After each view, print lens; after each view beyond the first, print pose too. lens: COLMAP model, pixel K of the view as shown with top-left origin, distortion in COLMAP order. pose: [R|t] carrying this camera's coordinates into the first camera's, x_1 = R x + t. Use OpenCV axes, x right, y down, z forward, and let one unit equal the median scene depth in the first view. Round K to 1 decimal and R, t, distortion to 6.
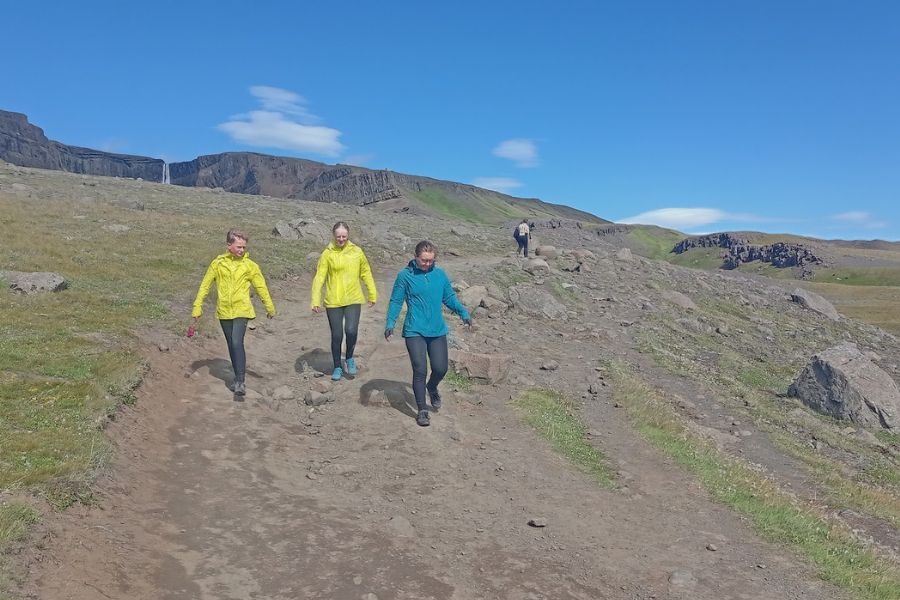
lens RADIAL K [[814.4, 0, 450.9], [0, 814.4, 300.9], [0, 0, 1]] dist [0.011889, 0.003343]
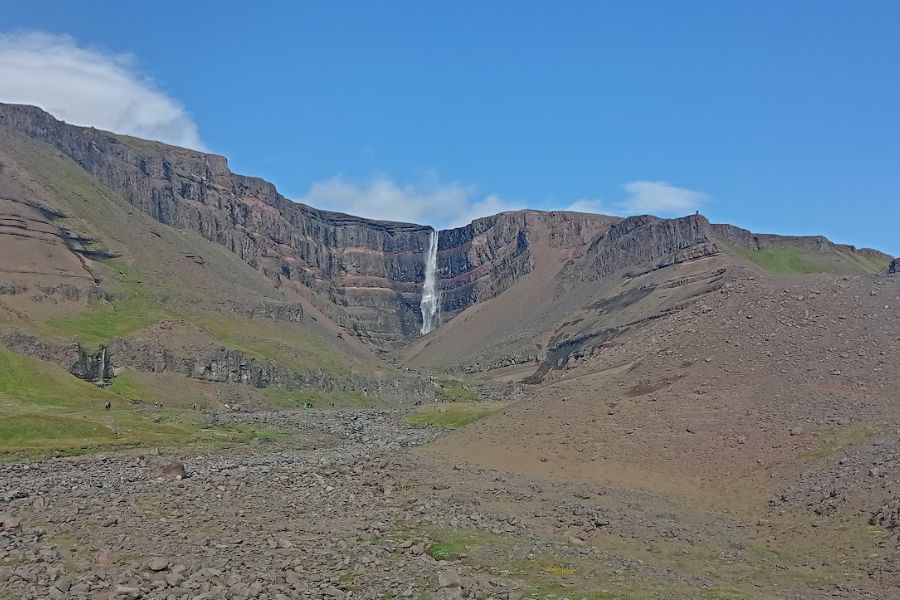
lens RADIAL K [[988.5, 0, 449.9], [0, 988.5, 300.8], [0, 0, 1]] dist [-0.004947, 0.000000]
pose [[0.919834, 0.002743, -0.392297, 0.033796], [-0.051353, 0.992213, -0.113472, 0.003053], [0.388931, 0.124522, 0.912813, 0.169152]]
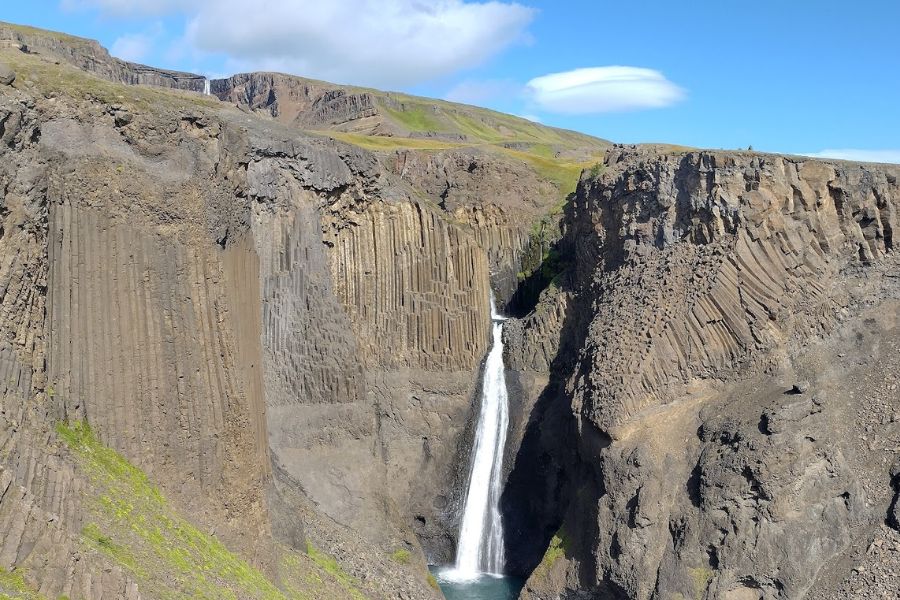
lens RADIAL K [[988.5, 0, 449.1], [0, 988.5, 300.5], [0, 0, 1]] dist [-0.004947, 0.000000]
pose [[0.992072, 0.060165, -0.110331, 0.167969], [-0.054569, 0.997099, 0.053058, 0.051031], [0.113204, -0.046617, 0.992478, -0.371104]]
